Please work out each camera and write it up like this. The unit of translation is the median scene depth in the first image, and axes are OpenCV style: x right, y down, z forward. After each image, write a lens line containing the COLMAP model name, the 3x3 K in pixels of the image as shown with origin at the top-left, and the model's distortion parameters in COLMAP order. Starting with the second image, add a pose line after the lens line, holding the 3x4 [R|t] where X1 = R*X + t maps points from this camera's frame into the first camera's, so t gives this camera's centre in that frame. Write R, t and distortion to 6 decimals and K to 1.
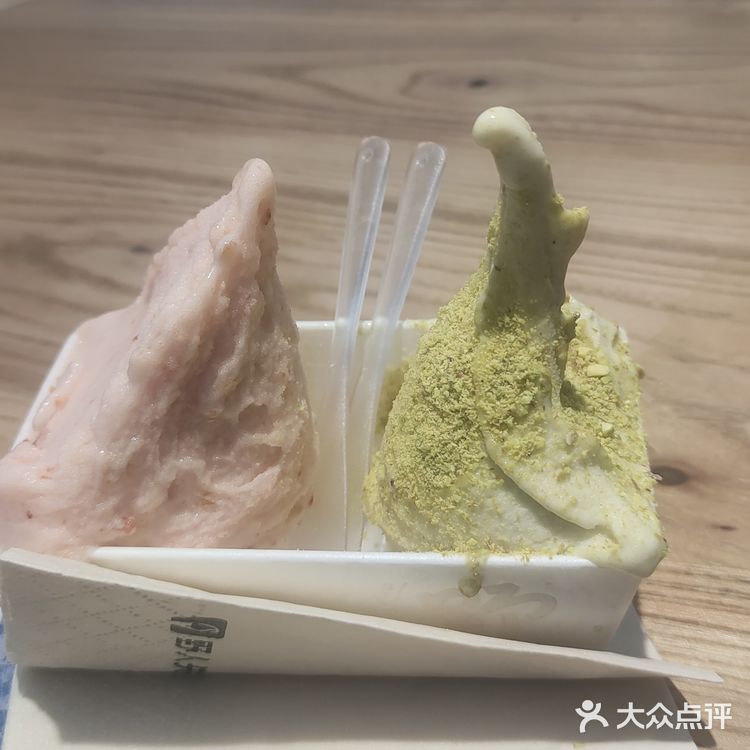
lens RADIAL K [[1179.0, 0, 375.0], [0, 1179.0, 375.0], [0, 0, 1]] dist [0.009287, -0.089915]
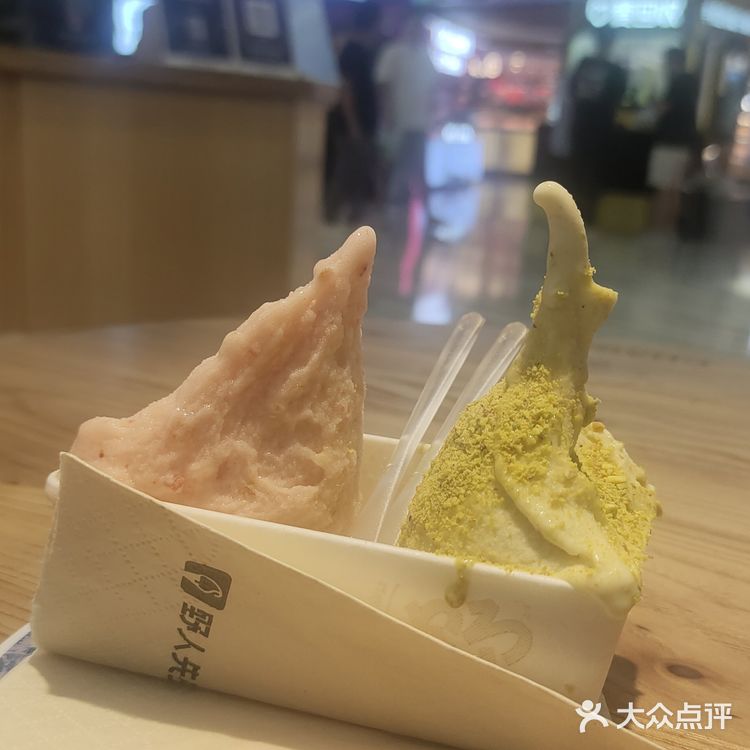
lens RADIAL K [[1179.0, 0, 375.0], [0, 1179.0, 375.0], [0, 0, 1]] dist [0.009287, -0.089915]
pose [[0.962183, 0.193283, -0.191955, 0.181555], [-0.260976, 0.856038, -0.446196, 0.514195], [0.078078, 0.479418, 0.874107, -0.041450]]
